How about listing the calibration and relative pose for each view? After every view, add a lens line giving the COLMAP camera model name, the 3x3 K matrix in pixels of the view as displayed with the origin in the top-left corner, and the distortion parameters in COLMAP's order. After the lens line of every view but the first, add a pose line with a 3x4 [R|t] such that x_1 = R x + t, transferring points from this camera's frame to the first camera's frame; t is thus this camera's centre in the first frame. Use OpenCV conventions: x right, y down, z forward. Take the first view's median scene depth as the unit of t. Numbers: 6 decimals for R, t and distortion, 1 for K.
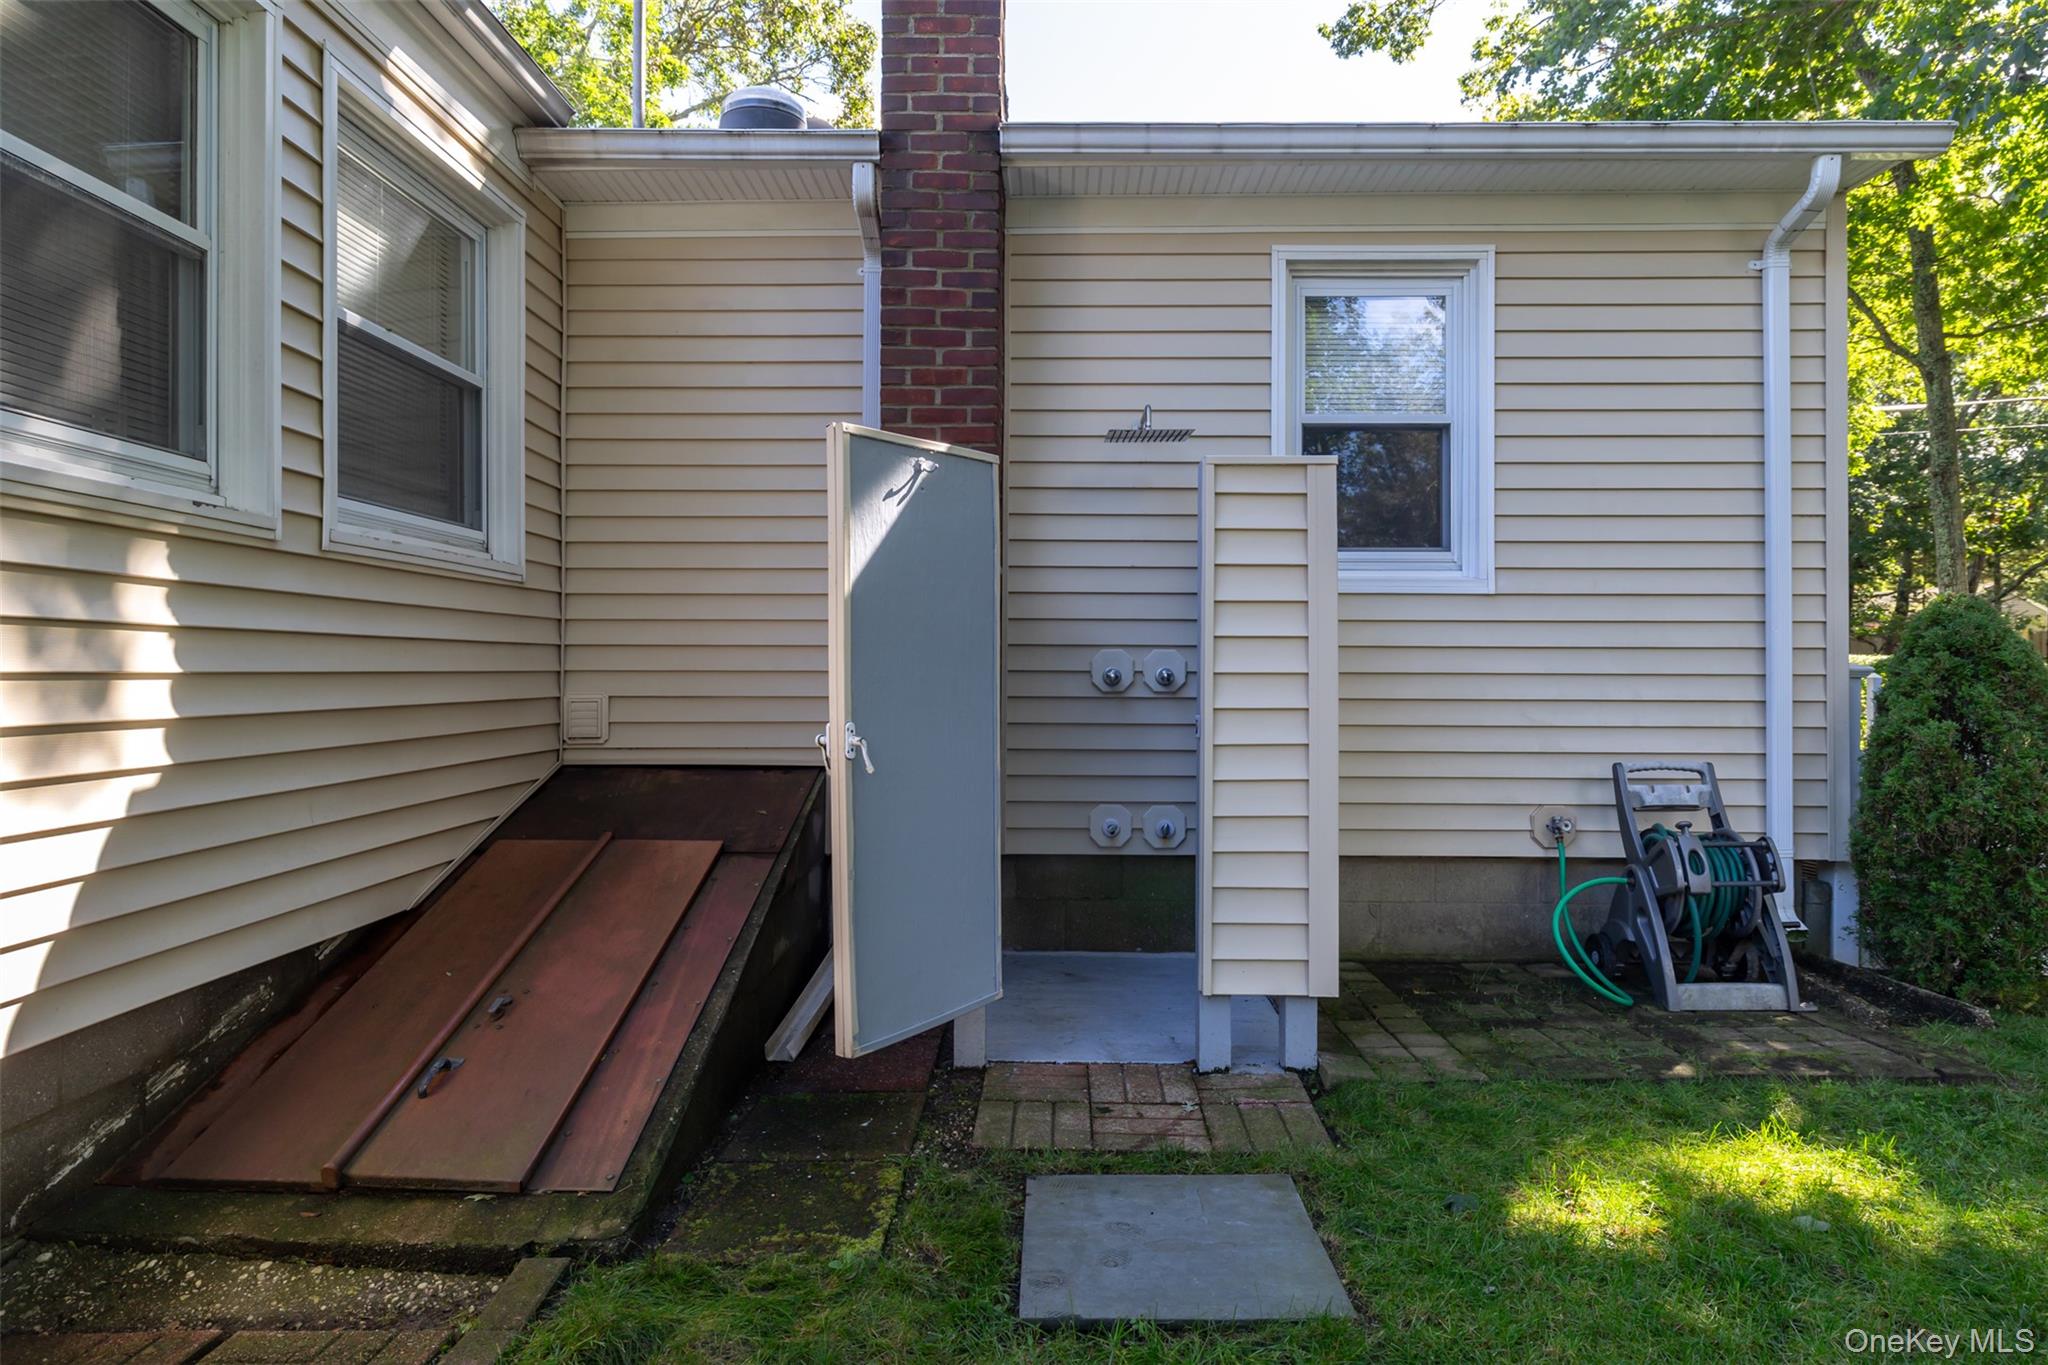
lens RADIAL K [[1106.7, 0, 1024.0], [0, 1106.7, 682.5], [0, 0, 1]] dist [-0.000729, -0.000272]
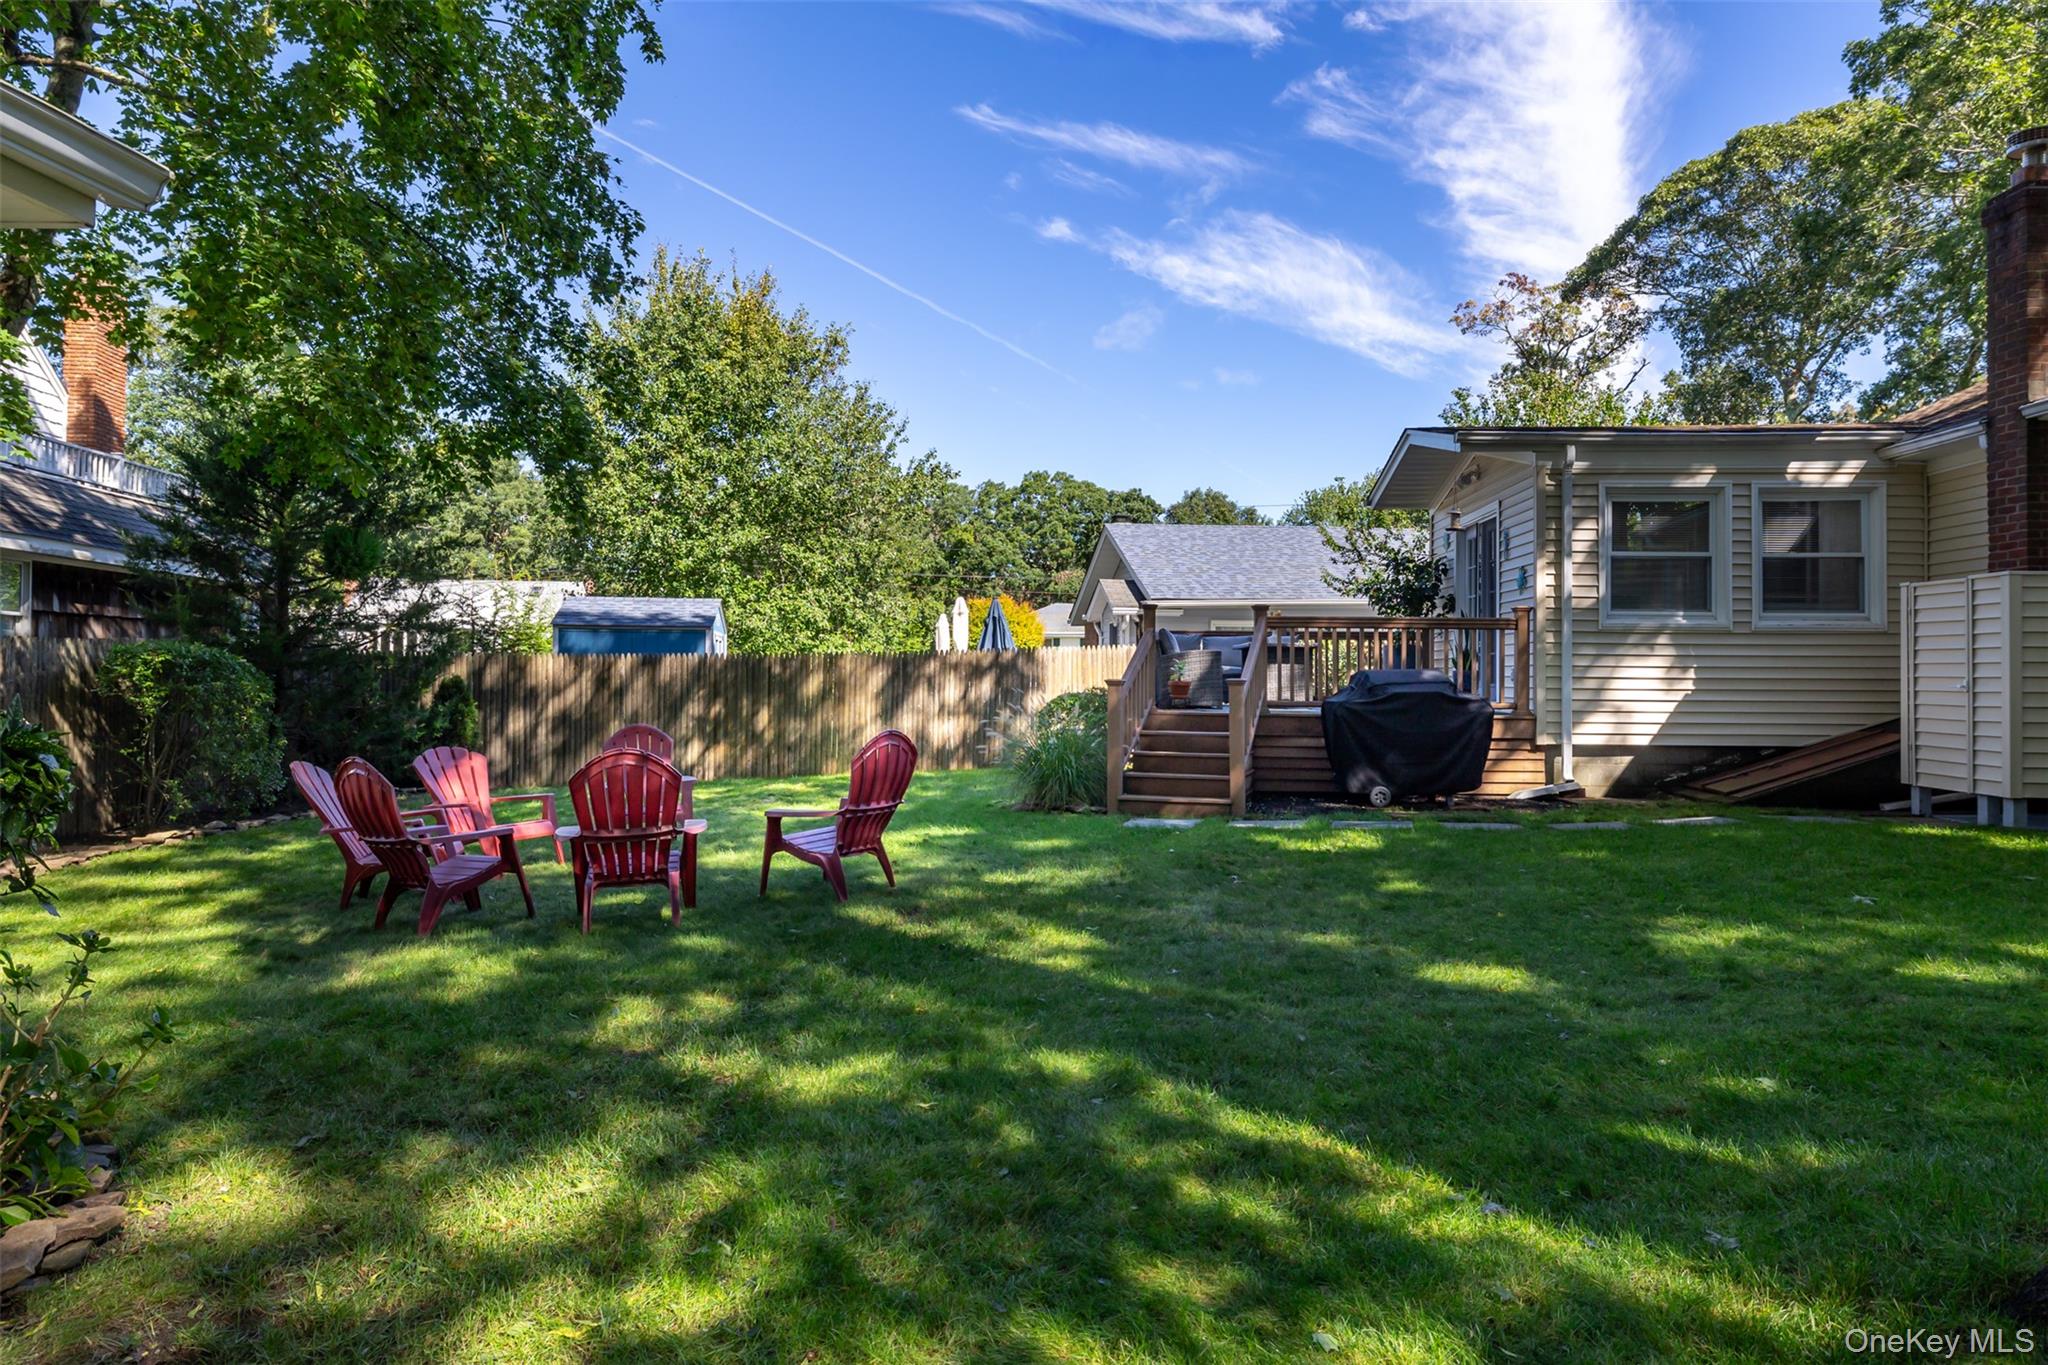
lens RADIAL K [[1220.9, 0, 1024.0], [0, 1220.9, 682.5], [0, 0, 1]] dist [-0.000838, 0.000500]
pose [[-0.030489, -0.002307, -0.999532, 2.540727], [-0.015398, 0.999880, -0.001838, 0.063794], [0.999416, 0.015335, -0.030521, -0.896535]]
